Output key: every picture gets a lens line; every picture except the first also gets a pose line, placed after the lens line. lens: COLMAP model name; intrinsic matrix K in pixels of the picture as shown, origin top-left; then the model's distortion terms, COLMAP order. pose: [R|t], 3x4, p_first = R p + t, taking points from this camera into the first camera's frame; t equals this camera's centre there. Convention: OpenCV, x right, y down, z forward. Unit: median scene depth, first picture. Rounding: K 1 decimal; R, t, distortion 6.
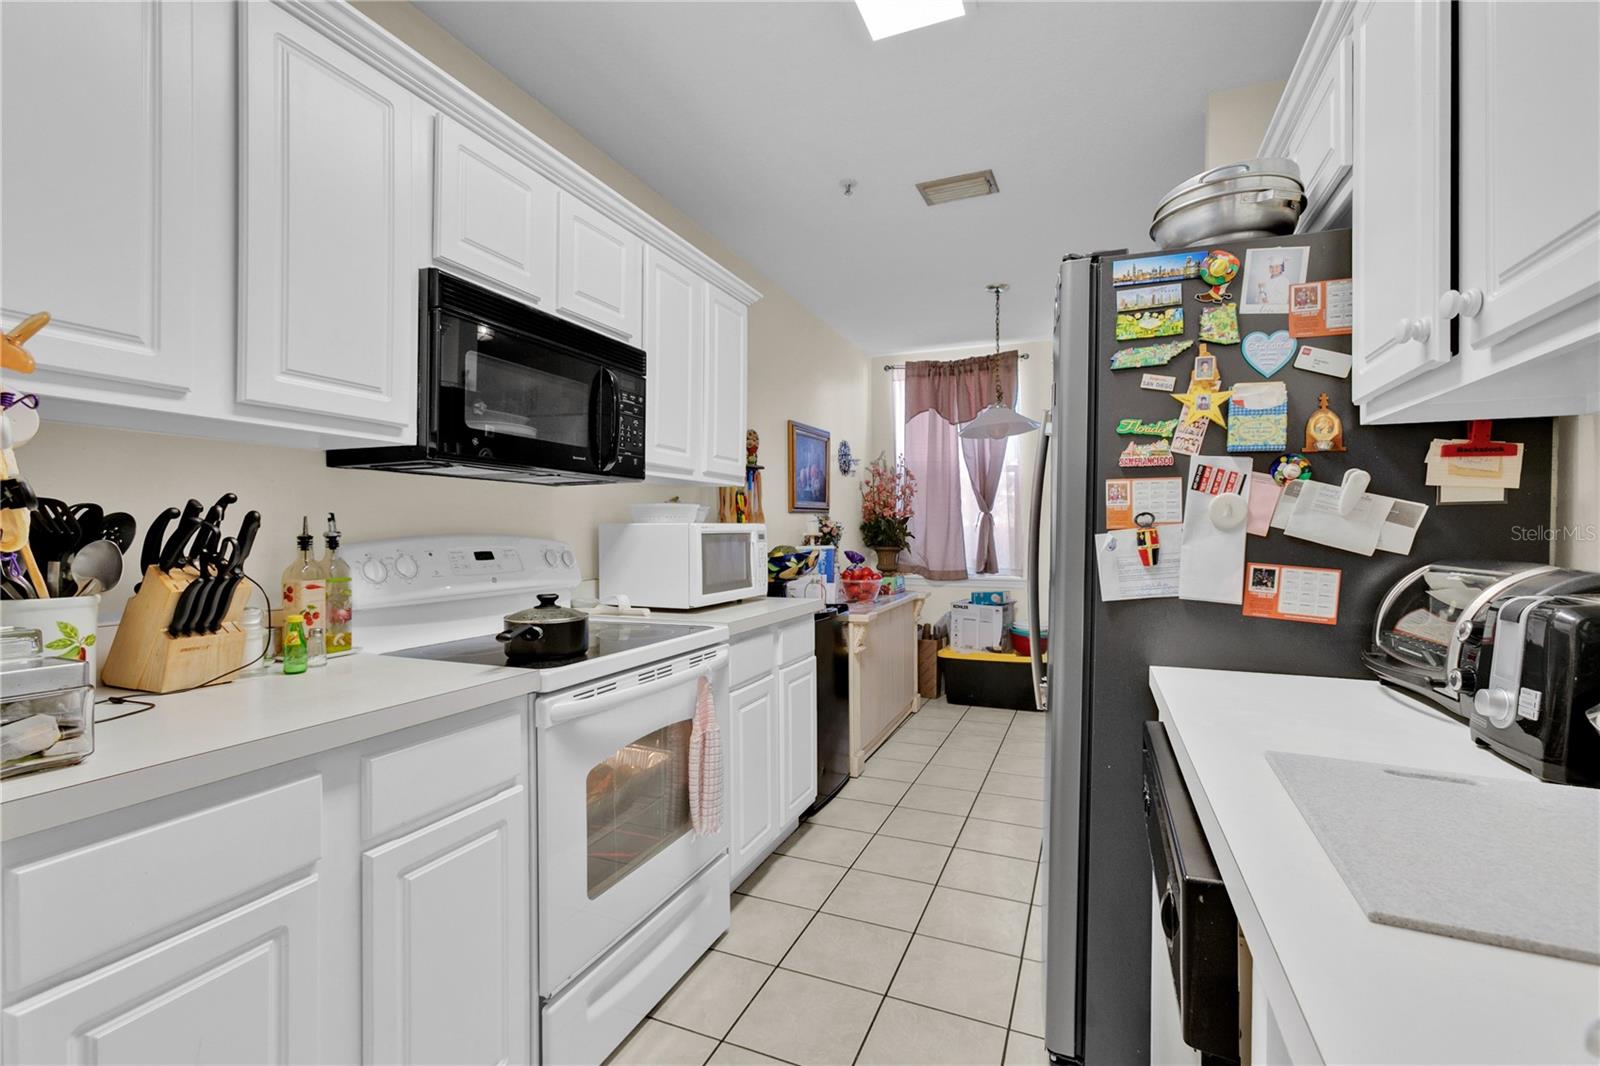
lens RADIAL K [[706.0, 0, 796.2], [0, 706.0, 532.4], [0, 0, 1]] dist [-0.007071, 0.006705]
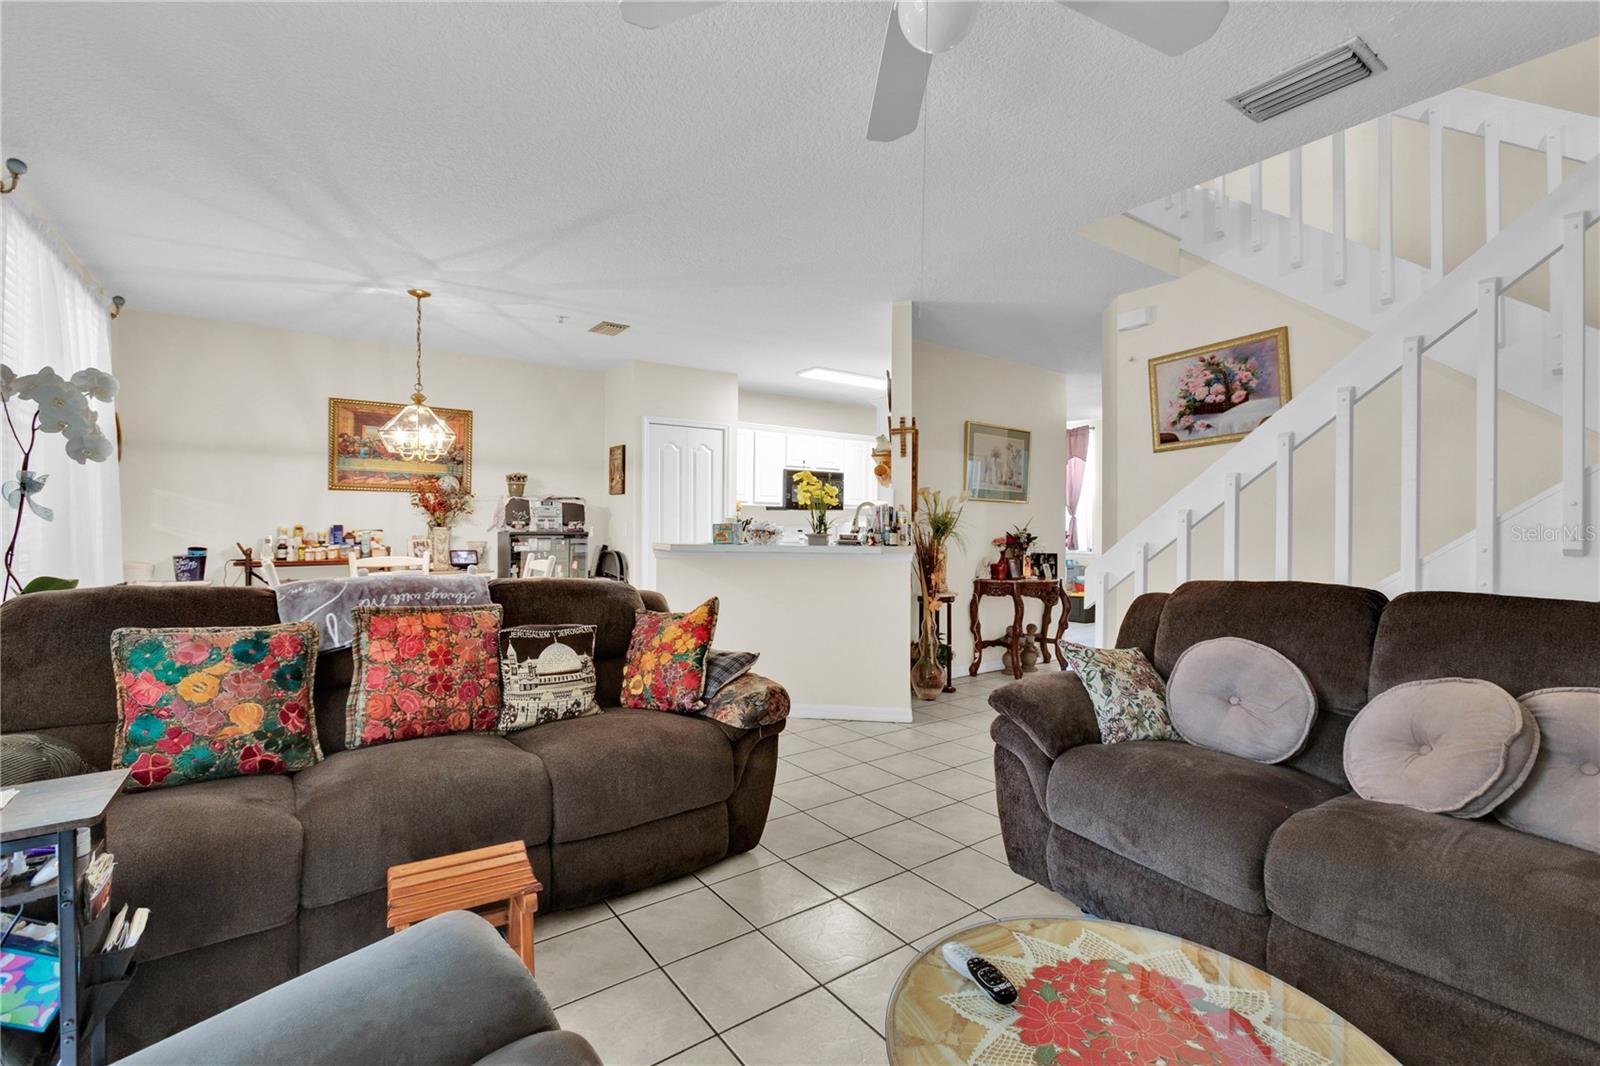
lens RADIAL K [[706.0, 0, 799.5], [0, 706.0, 520.1], [0, 0, 1]] dist [-0.007071, 0.006705]
pose [[0.858248, 0.005257, -0.513209, 1.934163], [-0.012407, 0.999868, -0.010505, 0.023716], [0.513086, 0.015384, 0.858200, -2.924602]]
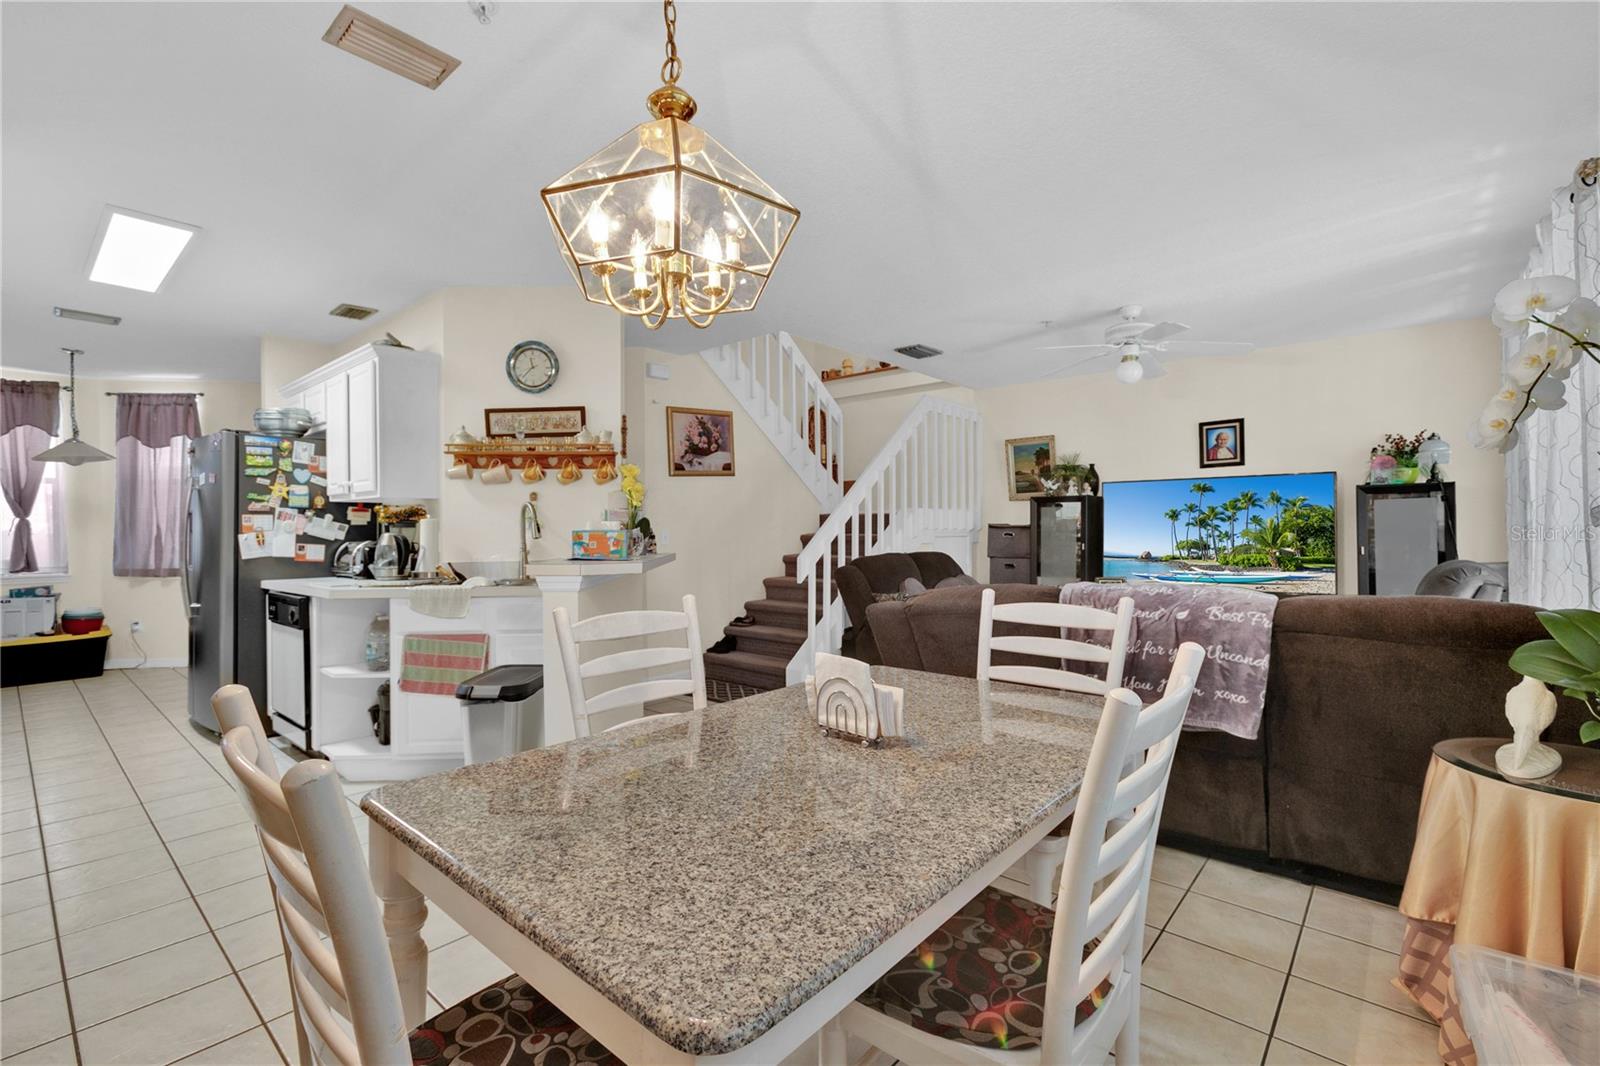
lens RADIAL K [[706.0, 0, 790.3], [0, 706.0, 533.9], [0, 0, 1]] dist [-0.007071, 0.006705]
pose [[0.314519, -0.010313, 0.949195, -1.375143], [0.010038, 0.999921, 0.007538, 0.000366], [-0.949198, 0.007157, 0.314598, -1.732093]]
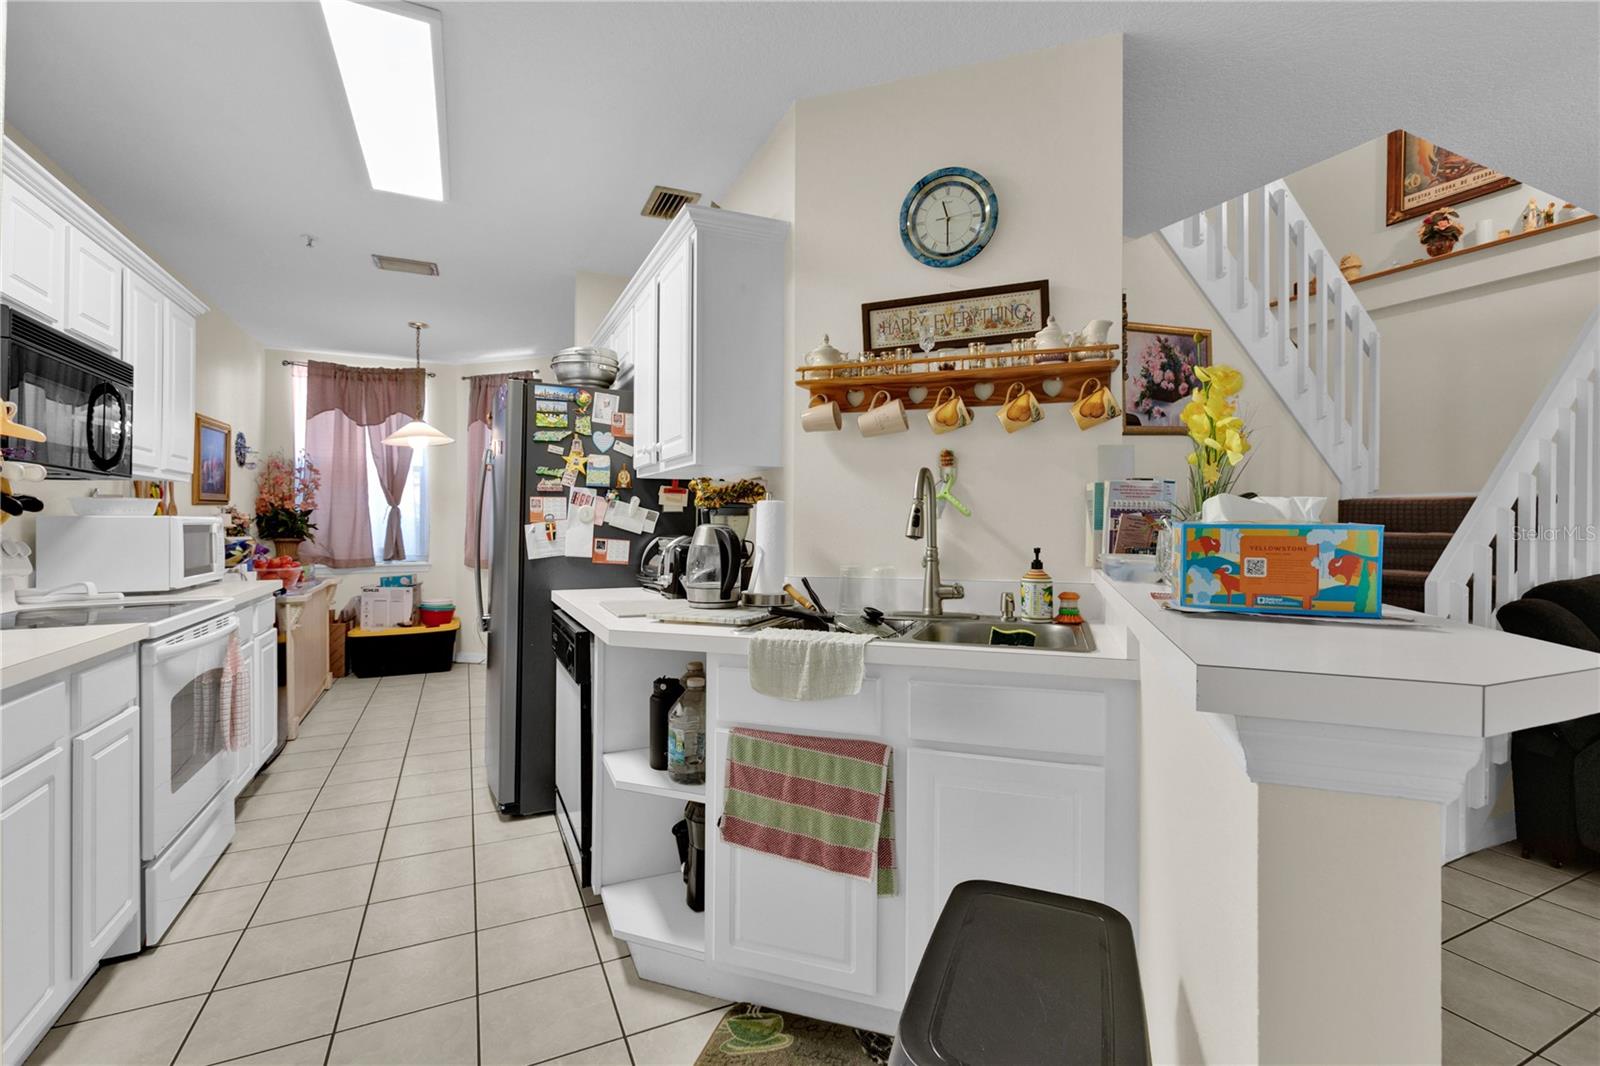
lens RADIAL K [[706.0, 0, 793.7], [0, 706.0, 516.5], [0, 0, 1]] dist [-0.007071, 0.006705]
pose [[0.665917, 0.007588, 0.745987, -0.482960], [0.000458, 0.999944, -0.010580, 0.000453], [-0.746025, 0.007387, 0.665877, -0.763563]]
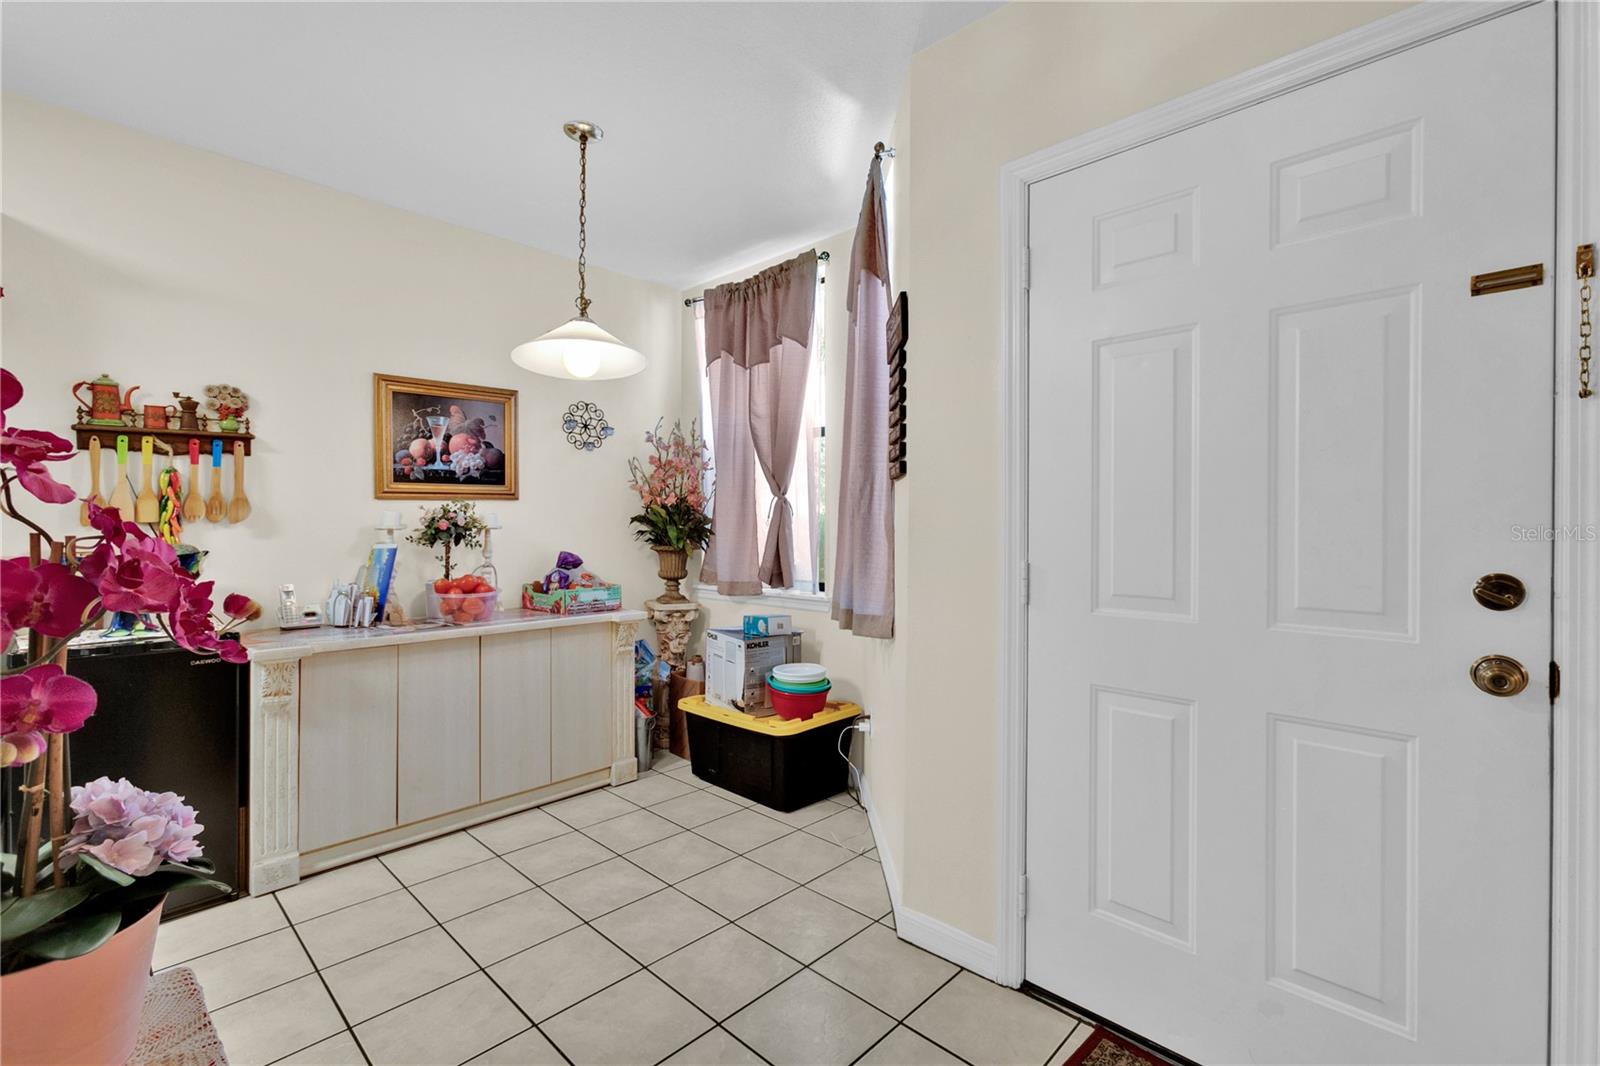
lens RADIAL K [[706.0, 0, 795.2], [0, 706.0, 525.9], [0, 0, 1]] dist [-0.007071, 0.006705]
pose [[0.936469, -0.002242, -0.350742, 1.692347], [0.000839, 0.999991, -0.004154, 0.007709], [0.350749, 0.003596, 0.936463, 1.223891]]
